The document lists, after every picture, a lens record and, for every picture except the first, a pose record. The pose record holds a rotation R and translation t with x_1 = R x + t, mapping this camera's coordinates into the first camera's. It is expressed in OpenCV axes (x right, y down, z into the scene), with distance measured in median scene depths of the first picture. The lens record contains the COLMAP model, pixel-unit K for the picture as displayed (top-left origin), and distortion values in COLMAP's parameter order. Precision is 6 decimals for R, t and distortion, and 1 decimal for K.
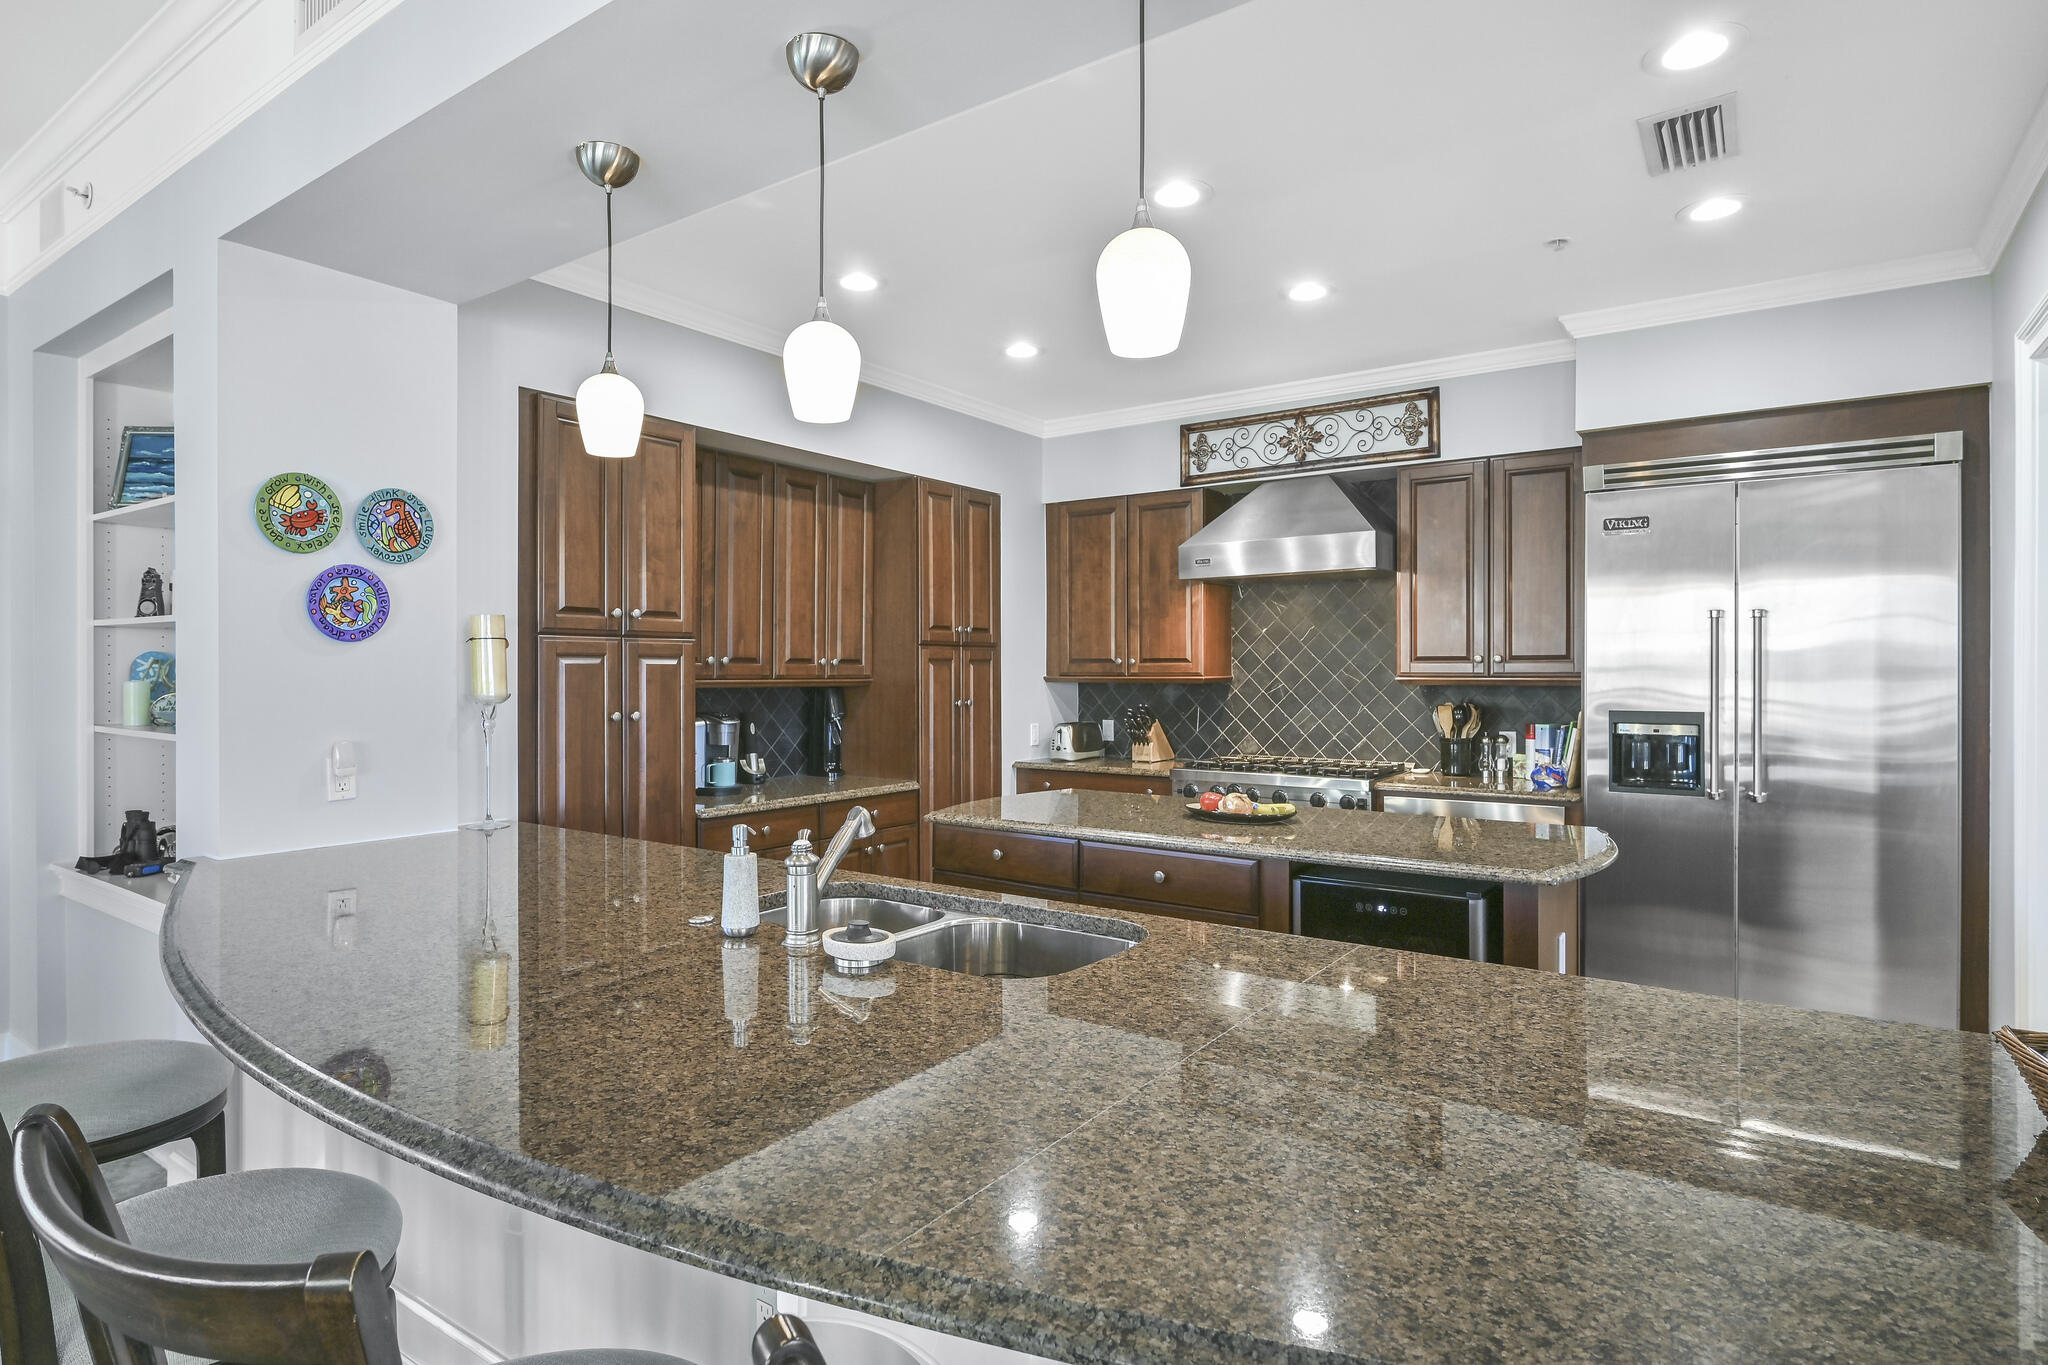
lens RADIAL K [[1065.4, 0, 1029.8], [0, 1065.4, 667.3], [0, 0, 1]] dist [0.001324, 0.000347]
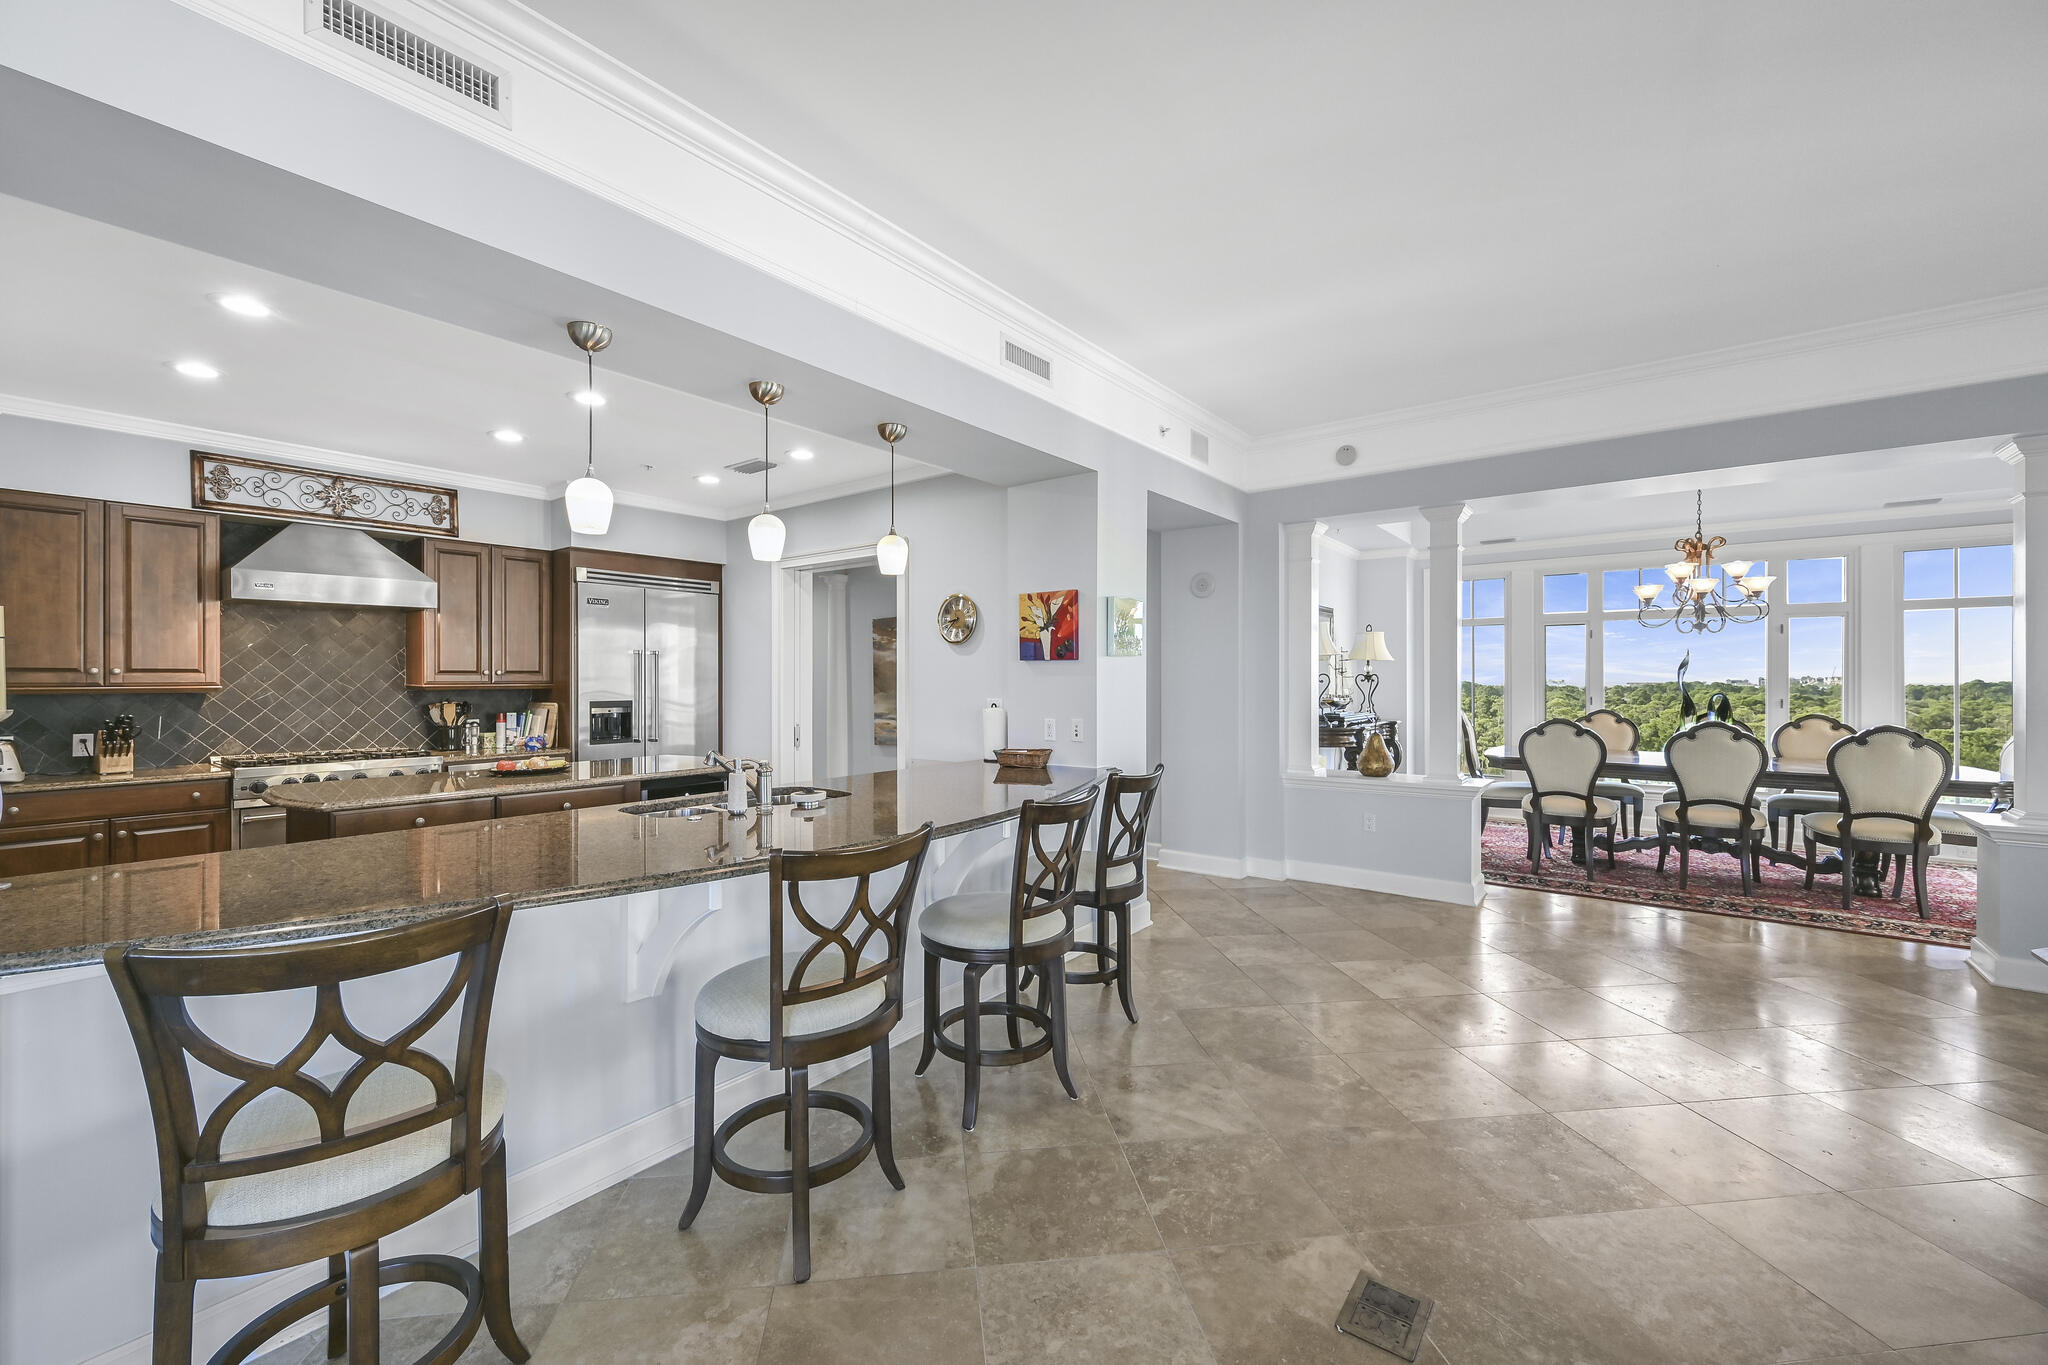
lens RADIAL K [[813.9, 0, 1019.9], [0, 813.9, 681.0], [0, 0, 1]] dist [0.000746, -0.000024]
pose [[0.064219, -0.000086, 0.997936, -0.749868], [0.001517, 0.999999, -0.000011, 0.006076], [-0.997935, 0.001515, 0.064219, 0.148538]]
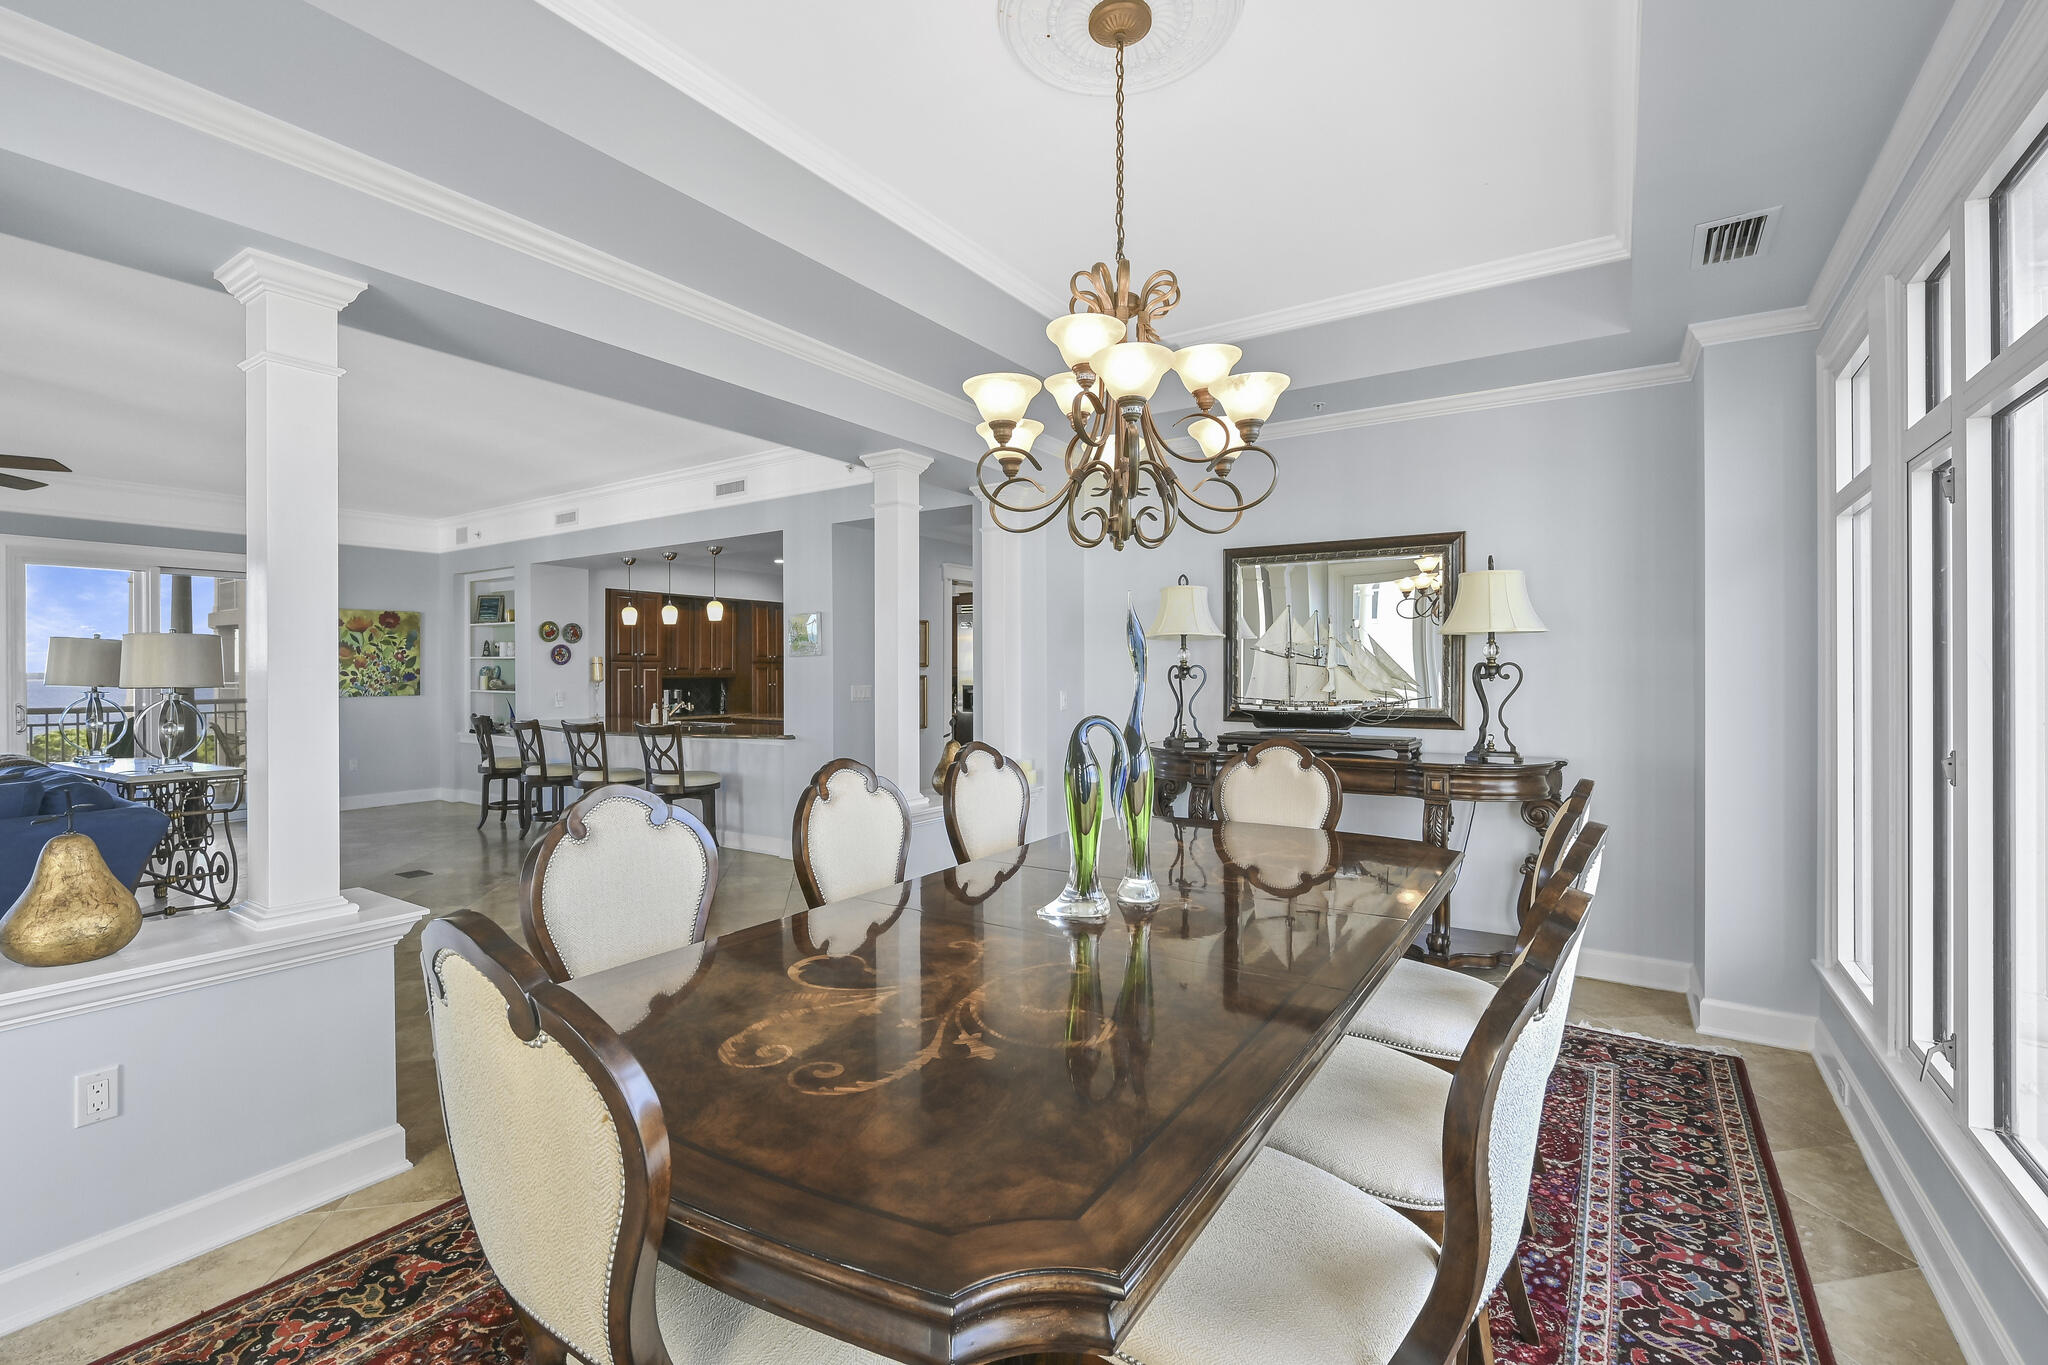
lens RADIAL K [[878.4, 0, 1017.9], [0, 878.4, 678.5], [0, 0, 1]] dist [-0.000470, 0.000001]
pose [[0.999955, -0.003271, 0.008944, 0.612890], [0.003204, 0.999967, 0.007516, 0.004372], [-0.008968, -0.007487, 0.999932, -1.371406]]
